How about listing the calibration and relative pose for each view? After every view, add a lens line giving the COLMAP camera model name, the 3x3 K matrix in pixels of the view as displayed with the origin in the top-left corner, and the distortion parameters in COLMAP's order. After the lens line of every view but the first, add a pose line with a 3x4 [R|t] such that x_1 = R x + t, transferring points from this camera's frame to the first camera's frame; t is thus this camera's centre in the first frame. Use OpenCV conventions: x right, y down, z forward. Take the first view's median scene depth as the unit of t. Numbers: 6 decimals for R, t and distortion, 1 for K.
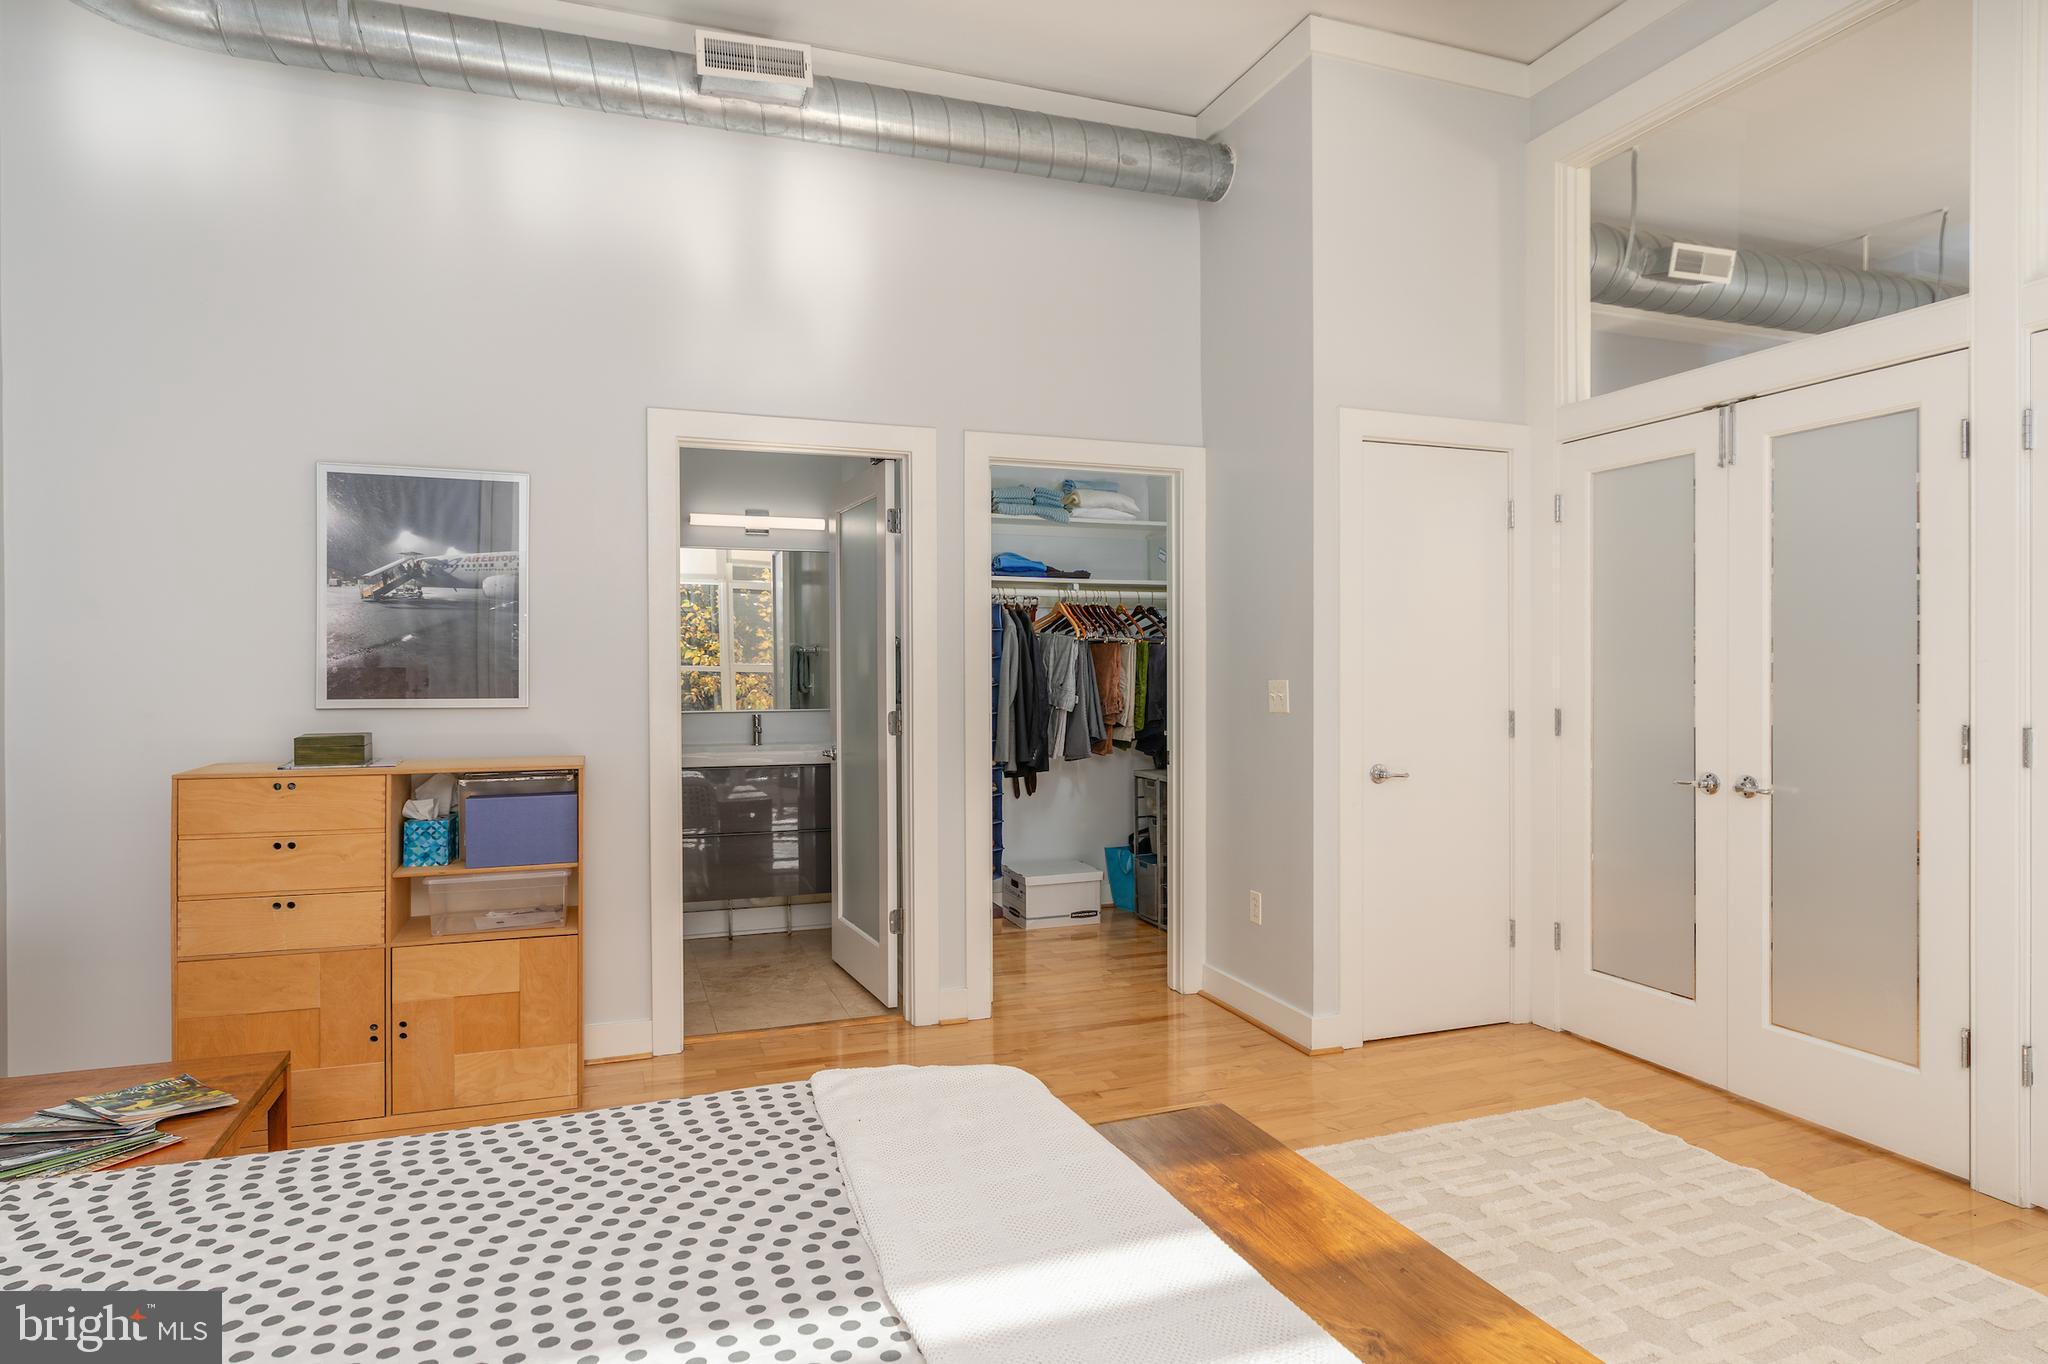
lens RADIAL K [[1147.2, 0, 1026.6], [0, 1147.2, 678.4], [0, 0, 1]] dist [-0.027617, -0.001854]
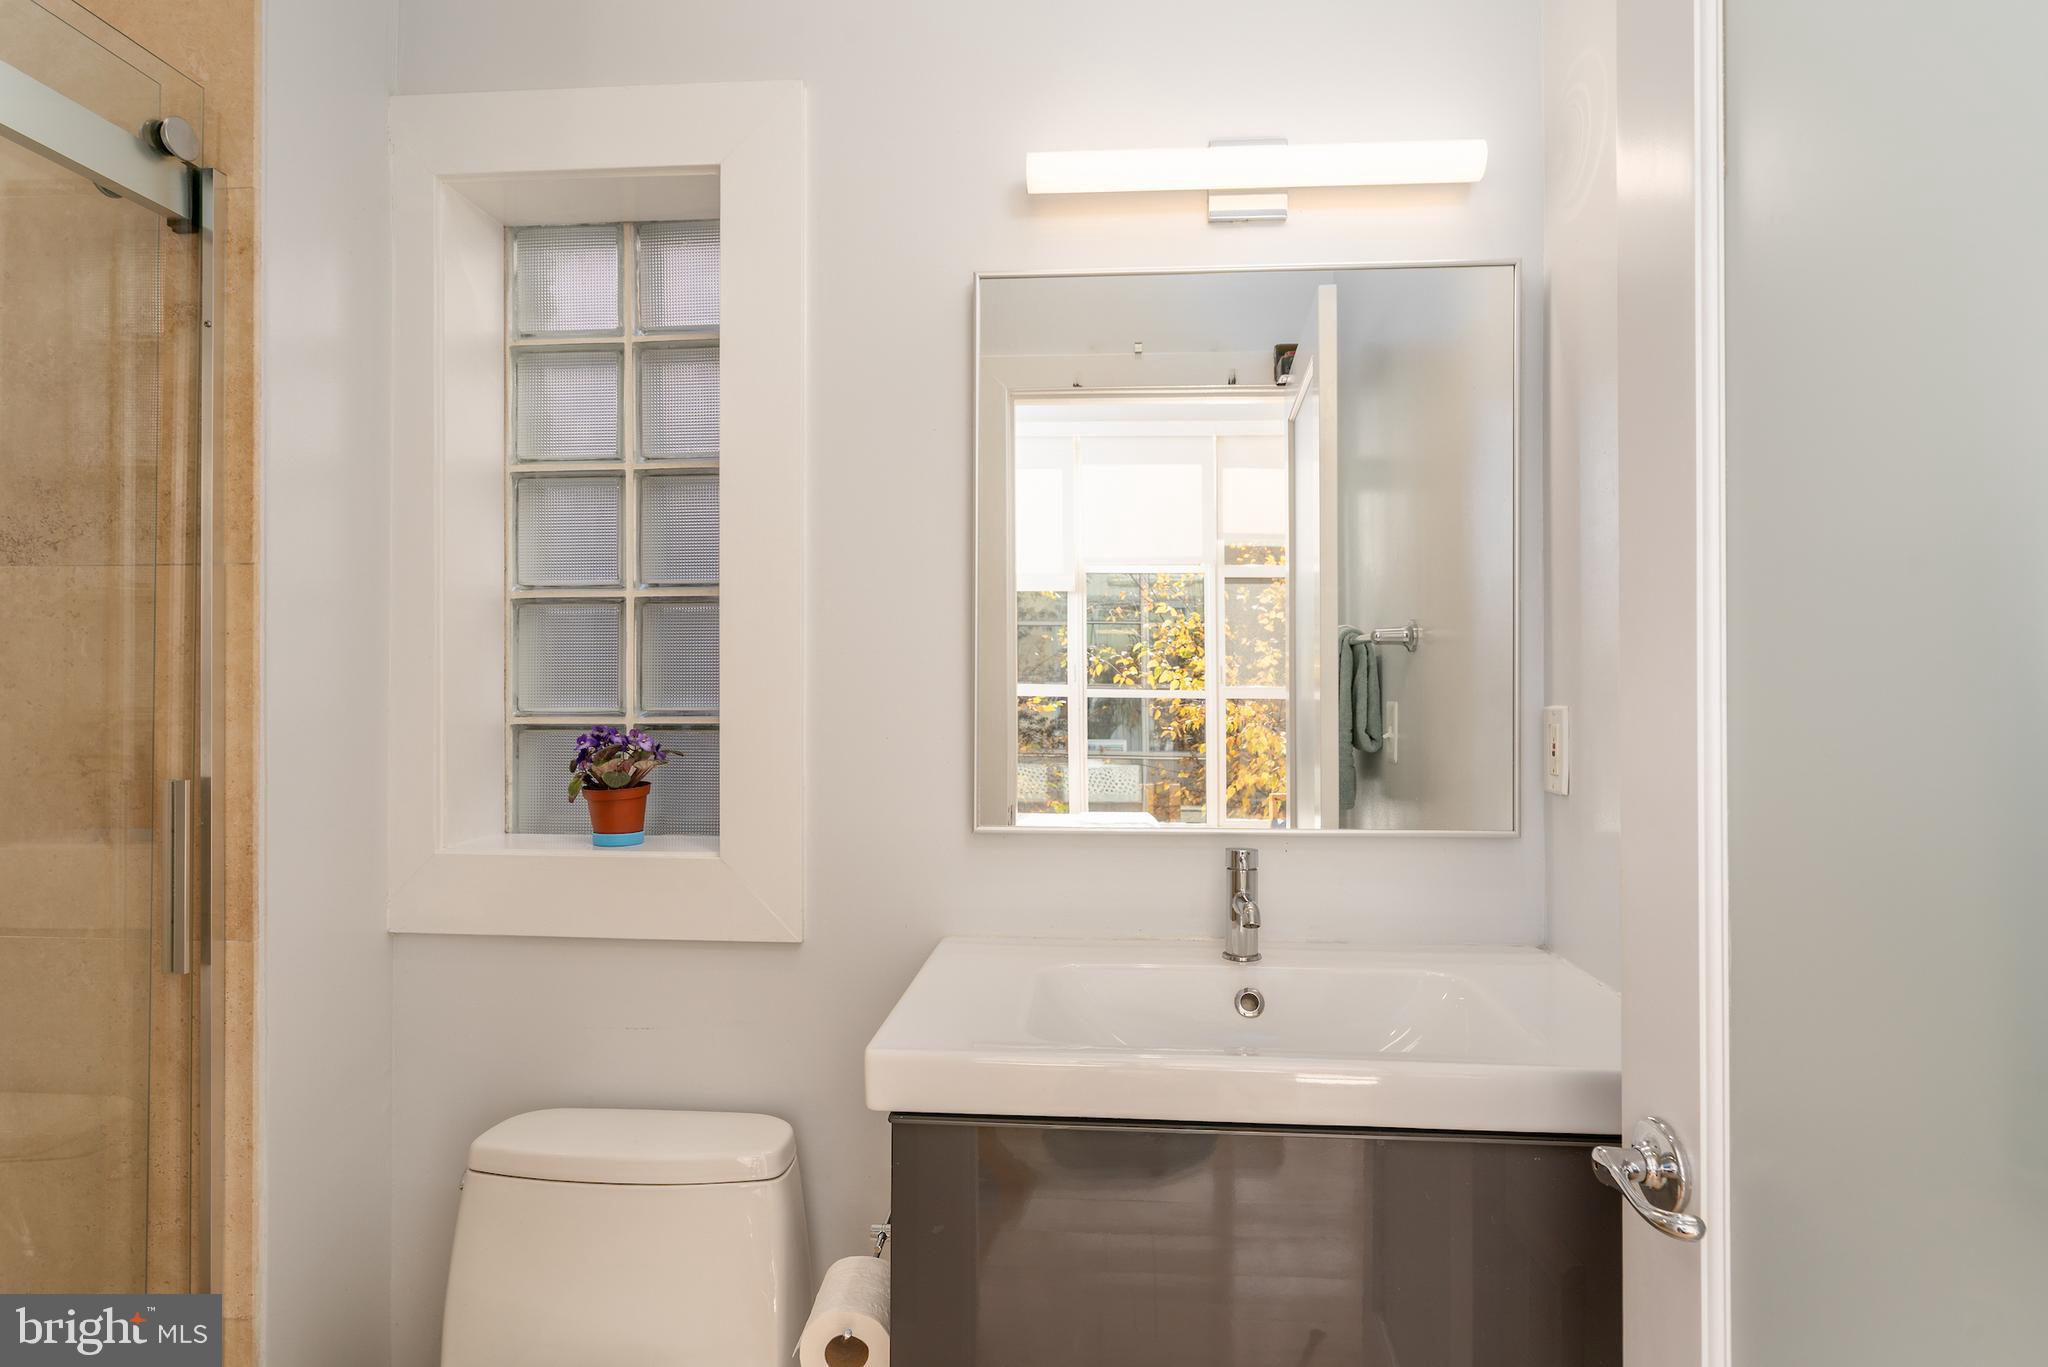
lens RADIAL K [[1147.2, 0, 1028.0], [0, 1147.2, 690.8], [0, 0, 1]] dist [-0.027617, -0.001854]
pose [[0.909977, -0.001571, -0.414657, -0.064937], [-0.003476, 0.999929, -0.011417, -0.002009], [0.414645, 0.011831, 0.909906, 0.276350]]
